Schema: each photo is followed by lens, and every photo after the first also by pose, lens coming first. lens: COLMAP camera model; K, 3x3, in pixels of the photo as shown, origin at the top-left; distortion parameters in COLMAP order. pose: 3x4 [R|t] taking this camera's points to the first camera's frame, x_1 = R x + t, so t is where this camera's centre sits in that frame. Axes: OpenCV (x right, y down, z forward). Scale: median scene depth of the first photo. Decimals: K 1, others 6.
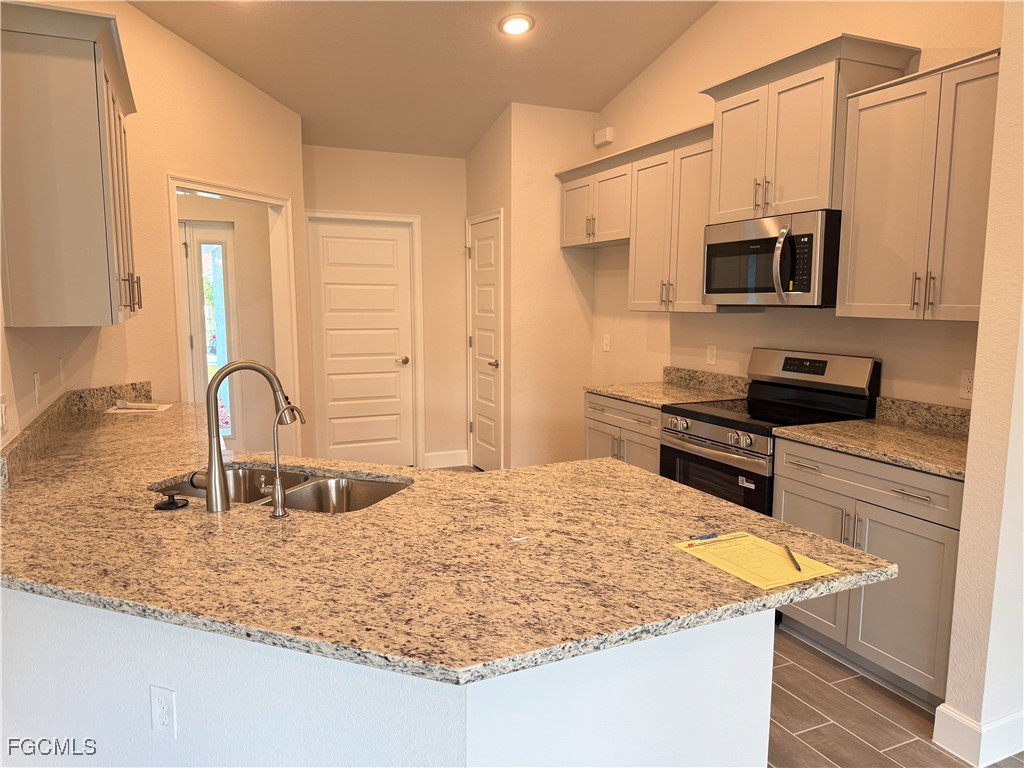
lens RADIAL K [[731.8, 0, 512.0], [0, 731.8, 384.0], [0, 0, 1]] dist [0.089245, -0.131049]
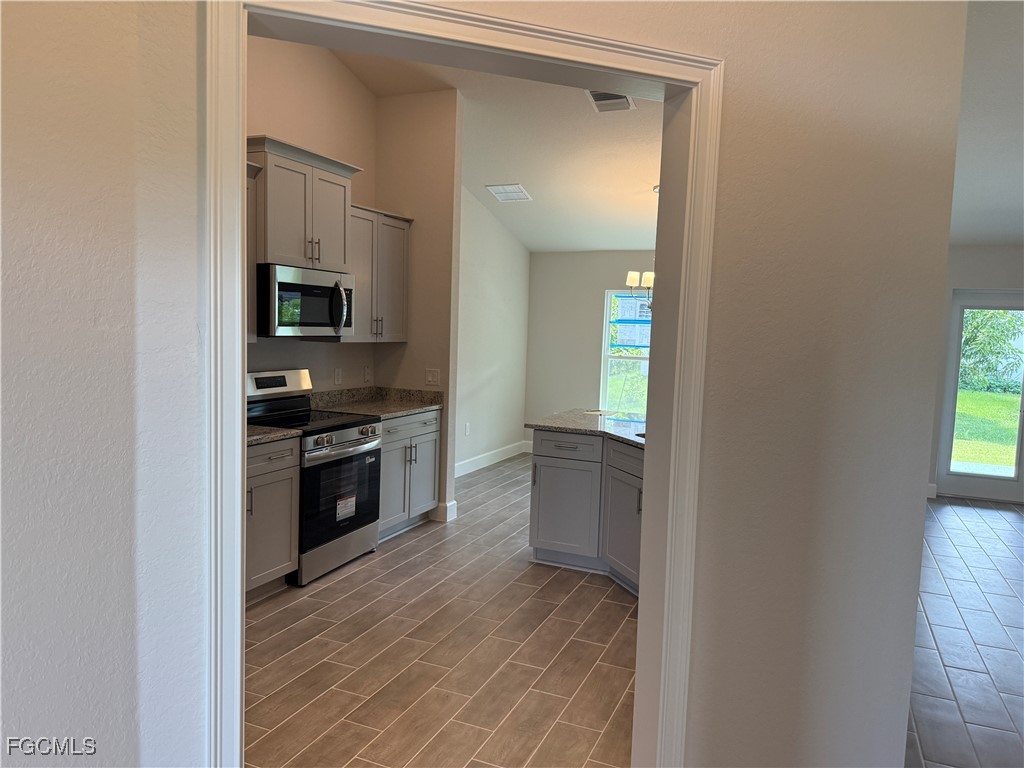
lens RADIAL K [[708.9, 0, 514.9], [0, 708.9, 388.5], [0, 0, 1]] dist [0.033301, -0.044020]
pose [[-0.677025, -0.088850, 0.730577, -0.776811], [0.052299, 0.984368, 0.168181, -0.195818], [-0.734099, 0.152071, -0.661795, 1.493986]]
